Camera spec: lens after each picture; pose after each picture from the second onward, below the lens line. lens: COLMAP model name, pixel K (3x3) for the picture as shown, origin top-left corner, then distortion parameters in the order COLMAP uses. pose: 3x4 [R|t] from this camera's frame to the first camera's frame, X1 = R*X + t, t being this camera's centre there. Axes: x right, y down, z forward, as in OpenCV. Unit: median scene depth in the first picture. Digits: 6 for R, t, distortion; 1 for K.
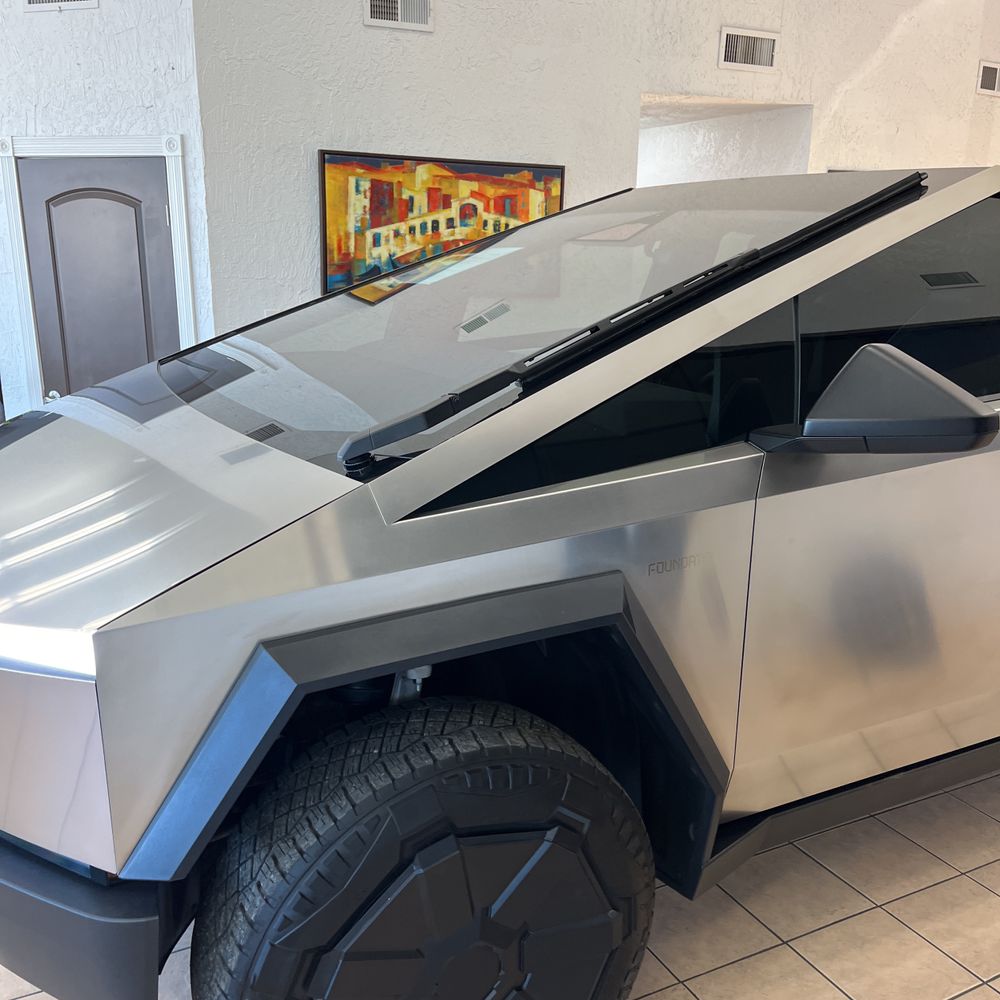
lens RADIAL K [[1007.6, 0, 492.4], [0, 1007.6, 509.4], [0, 0, 1]] dist [0.019253, 0.000000]
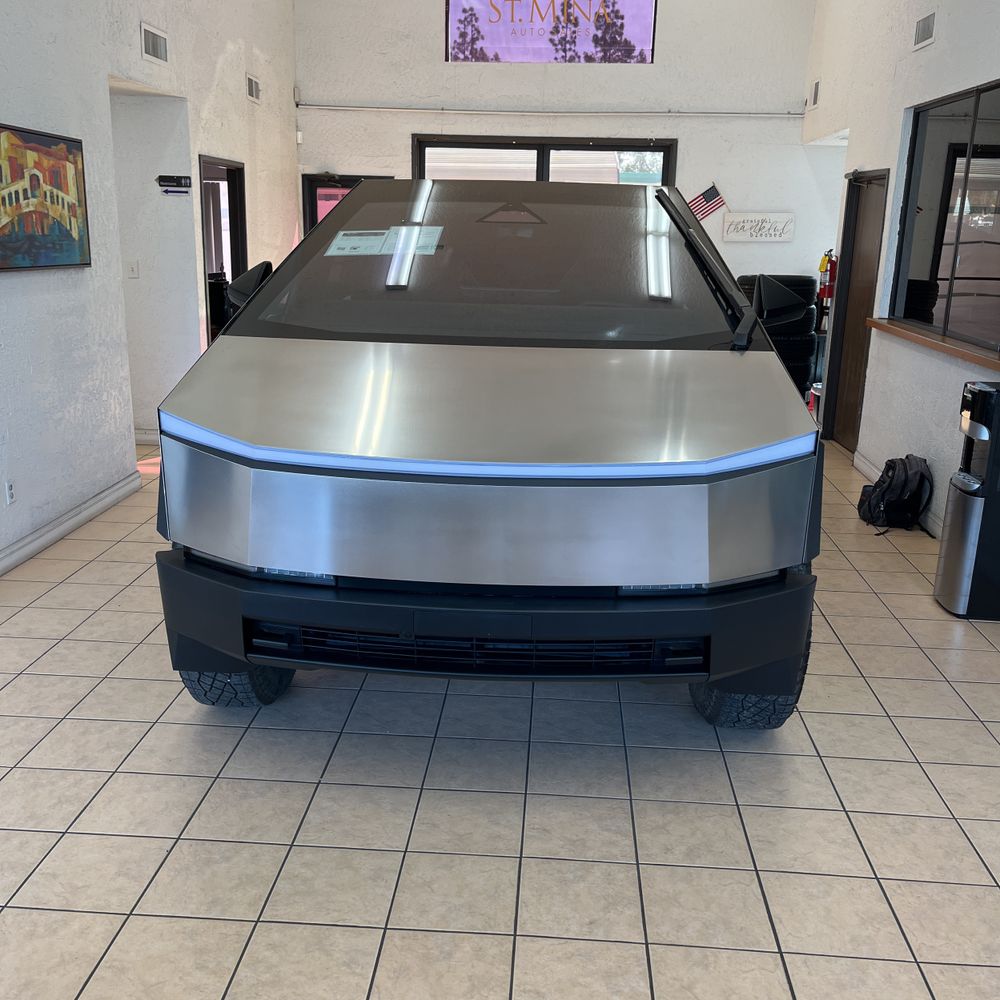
lens RADIAL K [[1007.6, 0, 507.3], [0, 1007.6, 490.1], [0, 0, 1]] dist [0.019253, 0.000000]
pose [[0.504302, -0.219579, 0.835144, -0.723448], [0.207565, 0.969599, 0.129592, -0.043162], [-0.838210, 0.107993, 0.534547, 0.139159]]
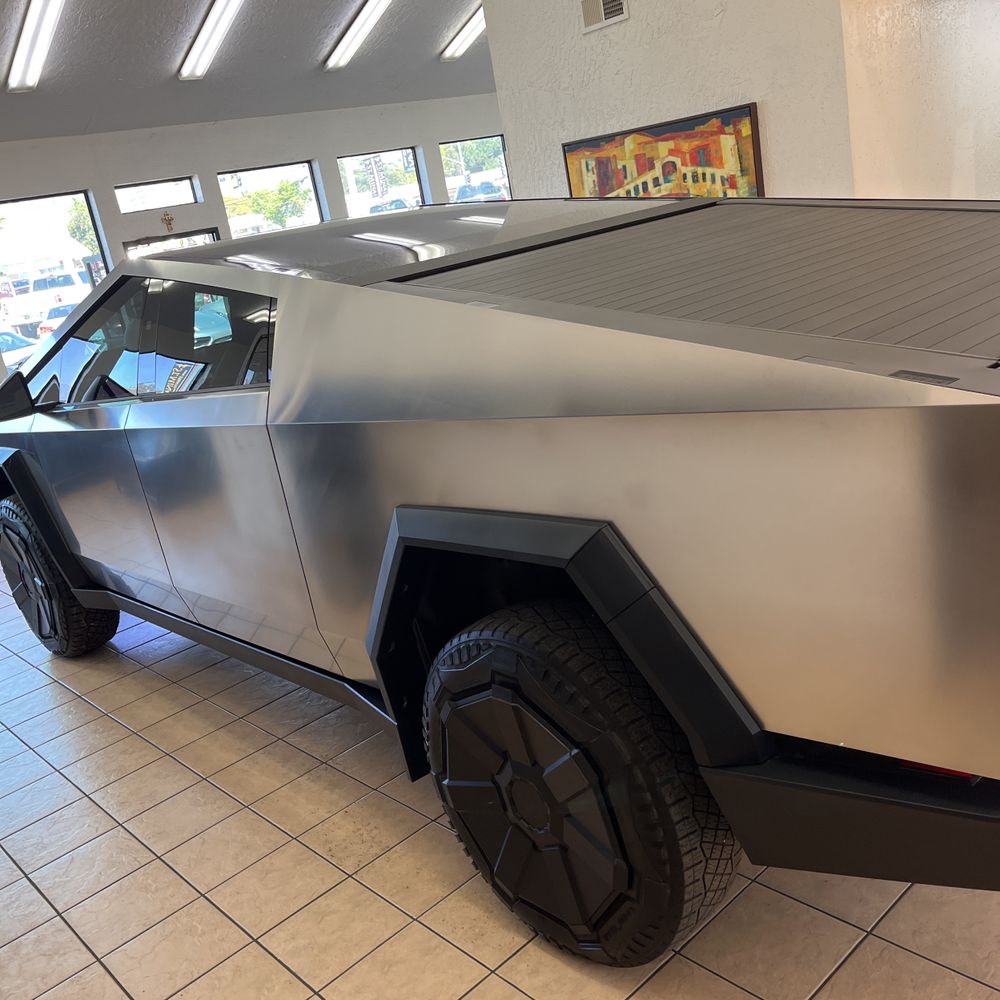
lens RADIAL K [[1007.6, 0, 499.0], [0, 1007.6, 493.1], [0, 0, 1]] dist [0.019253, 0.000000]
pose [[0.262776, 0.216494, -0.940255, 1.116520], [-0.068391, 0.976230, 0.205664, -0.175765], [0.962430, 0.010262, 0.271336, 0.564633]]
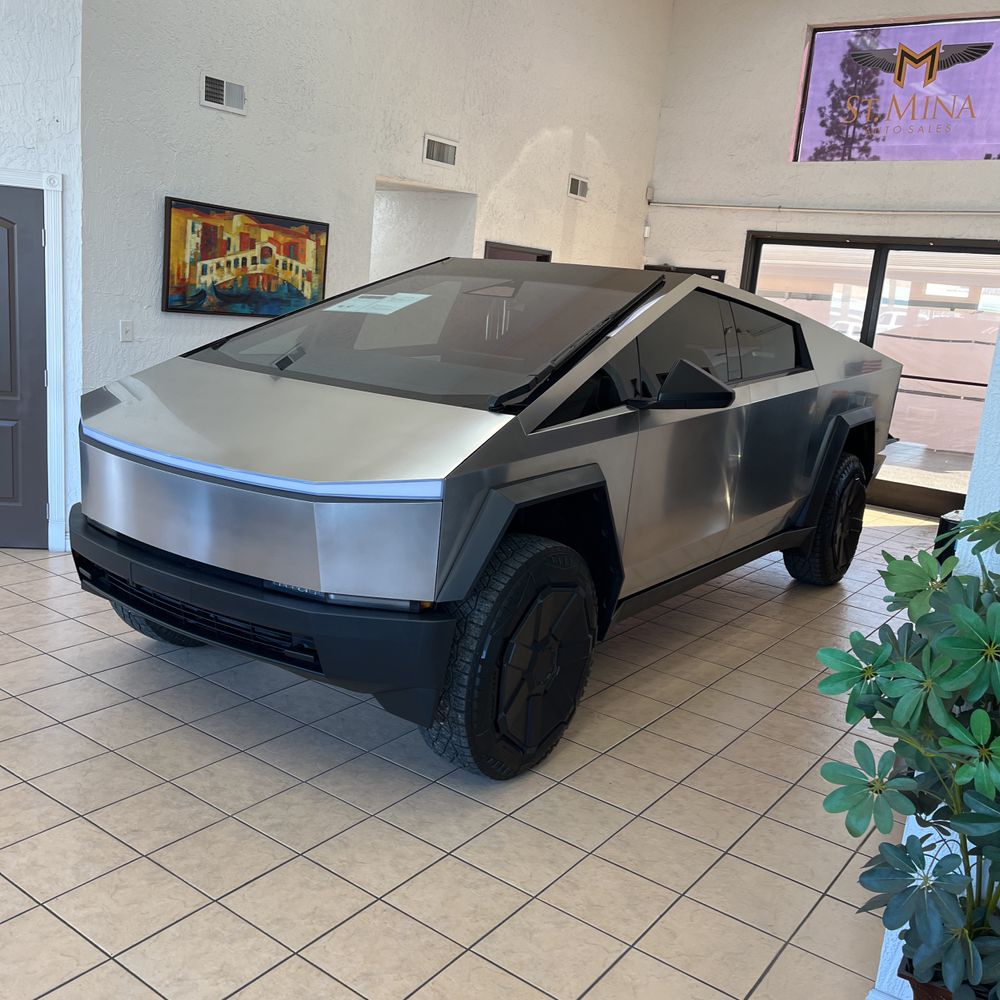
lens RADIAL K [[1007.6, 0, 491.5], [0, 1007.6, 496.1], [0, 0, 1]] dist [0.019253, 0.000000]
pose [[0.889410, -0.025653, 0.456389, -0.392683], [0.042429, 0.998747, -0.026547, 0.067698], [-0.455136, 0.042976, 0.889384, -0.288617]]
